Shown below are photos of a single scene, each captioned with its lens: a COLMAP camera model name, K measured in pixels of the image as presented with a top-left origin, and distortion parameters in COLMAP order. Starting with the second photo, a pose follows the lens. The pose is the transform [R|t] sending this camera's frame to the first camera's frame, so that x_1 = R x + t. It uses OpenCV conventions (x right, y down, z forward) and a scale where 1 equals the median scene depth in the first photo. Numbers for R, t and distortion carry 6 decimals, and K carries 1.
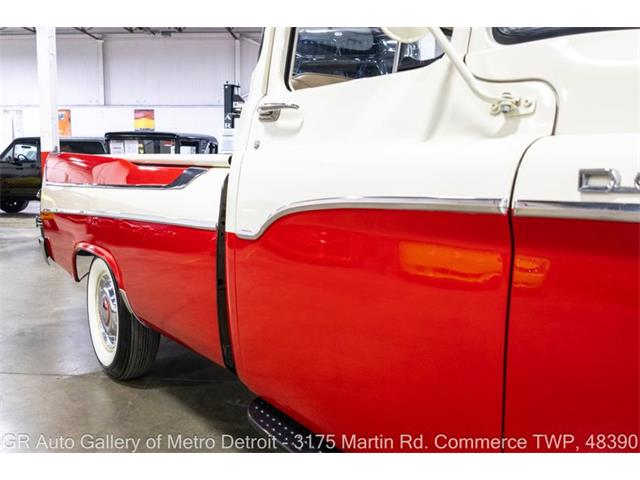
lens RADIAL K [[477.5, 0, 320.0], [0, 477.5, 240.0], [0, 0, 1]] dist [-0.009833, -0.009106]
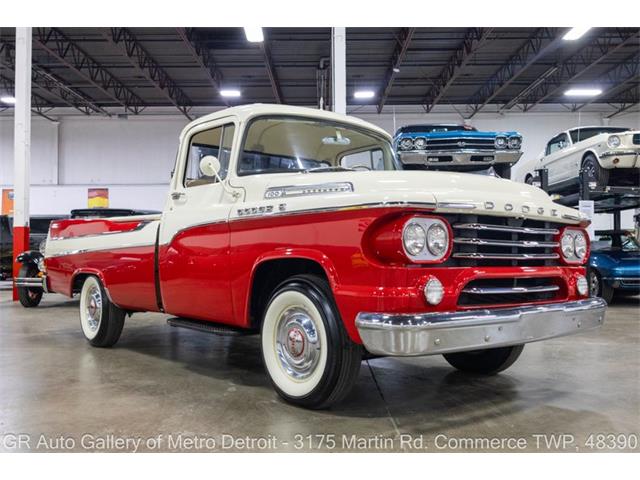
lens RADIAL K [[617.6, 0, 320.0], [0, 617.6, 240.0], [0, 0, 1]] dist [0.000829, -0.004480]
pose [[0.999664, -0.018144, 0.018532, 0.094950], [0.021062, 0.984899, -0.171845, 0.087257], [-0.015134, 0.172177, 0.984950, -0.354519]]
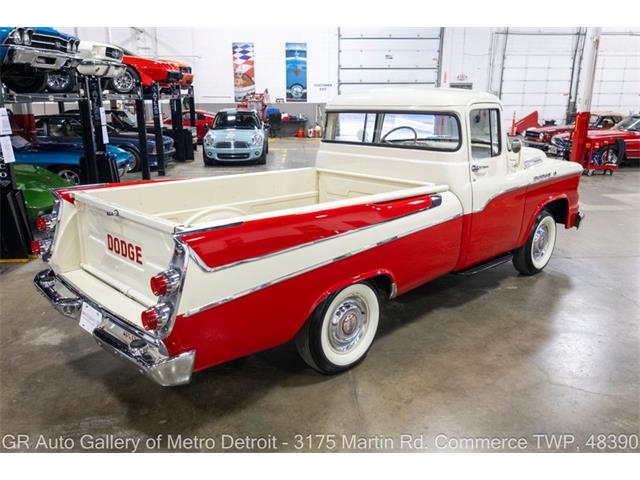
lens RADIAL K [[526.7, 0, 320.0], [0, 526.7, 240.0], [0, 0, 1]] dist [0.005500, 0.005690]
pose [[-0.103142, -0.278852, 0.954779, -0.522971], [0.137730, 0.946648, 0.291355, -0.152689], [-0.985085, 0.161553, -0.059233, 0.369351]]
